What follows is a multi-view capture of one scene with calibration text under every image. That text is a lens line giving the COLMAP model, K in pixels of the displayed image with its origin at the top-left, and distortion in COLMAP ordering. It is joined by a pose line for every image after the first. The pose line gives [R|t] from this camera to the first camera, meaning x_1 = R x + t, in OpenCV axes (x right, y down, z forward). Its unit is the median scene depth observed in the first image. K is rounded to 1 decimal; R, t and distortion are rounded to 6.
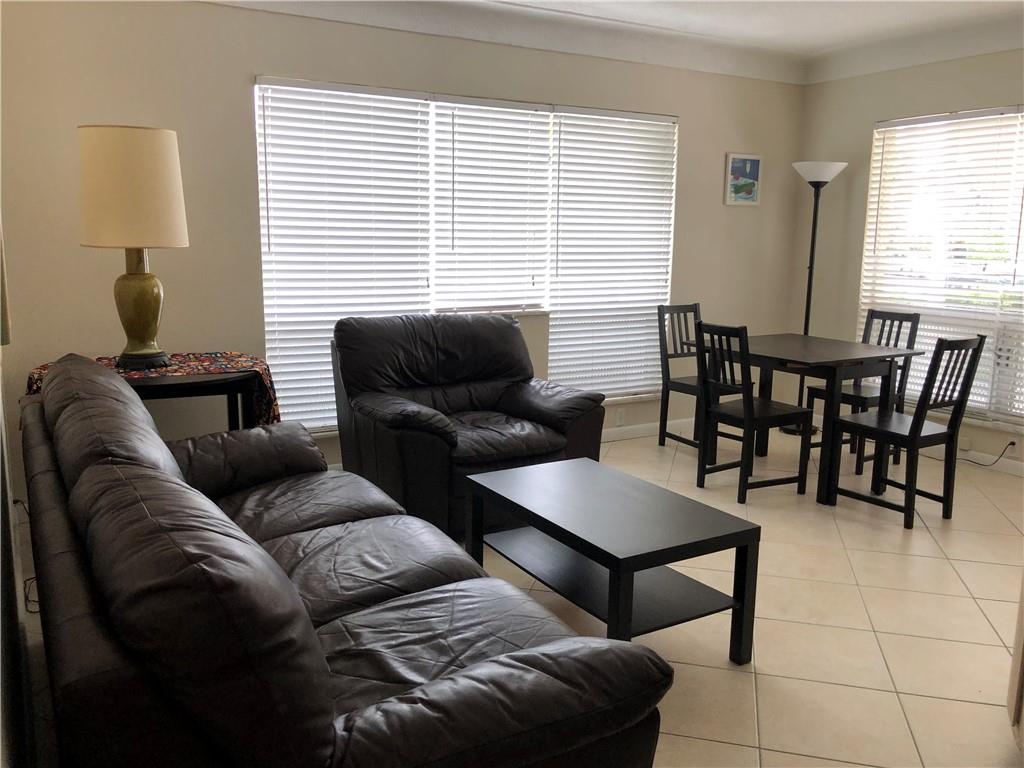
lens RADIAL K [[846.2, 0, 512.0], [0, 846.2, 384.0], [0, 0, 1]] dist [0.004488, 0.007980]
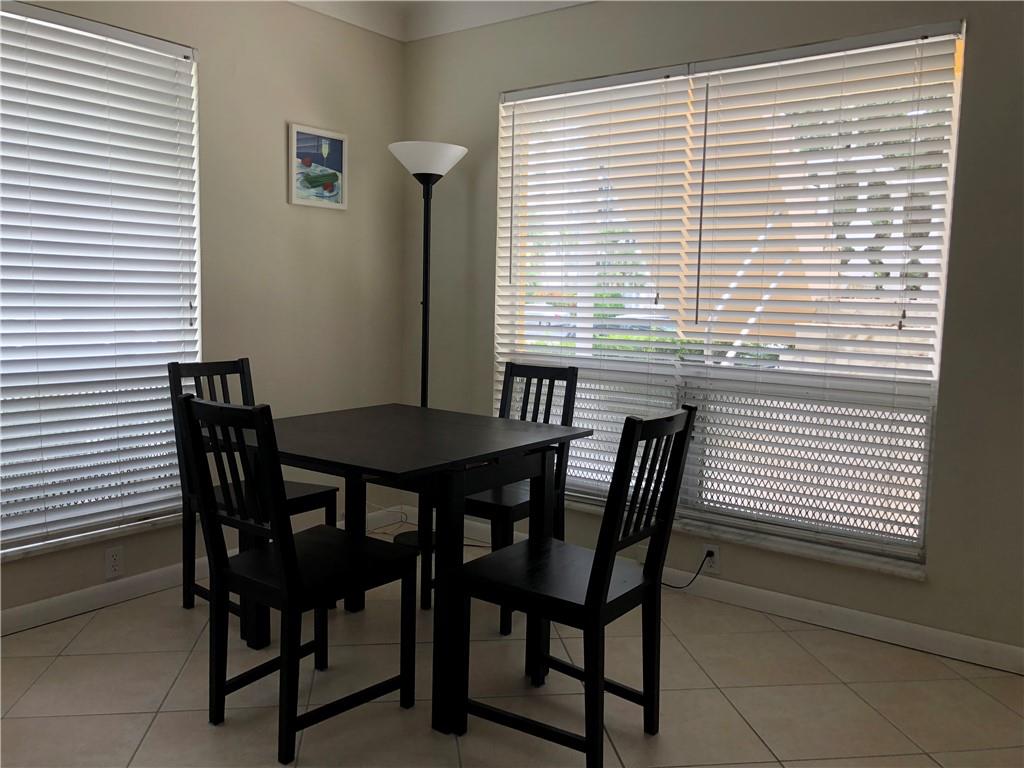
lens RADIAL K [[846.2, 0, 512.0], [0, 846.2, 384.0], [0, 0, 1]] dist [0.004488, 0.007980]
pose [[0.922802, -0.031942, 0.383947, 0.167200], [0.056020, 0.997091, -0.051690, -0.036152], [-0.381179, 0.069208, 0.921907, 0.382390]]
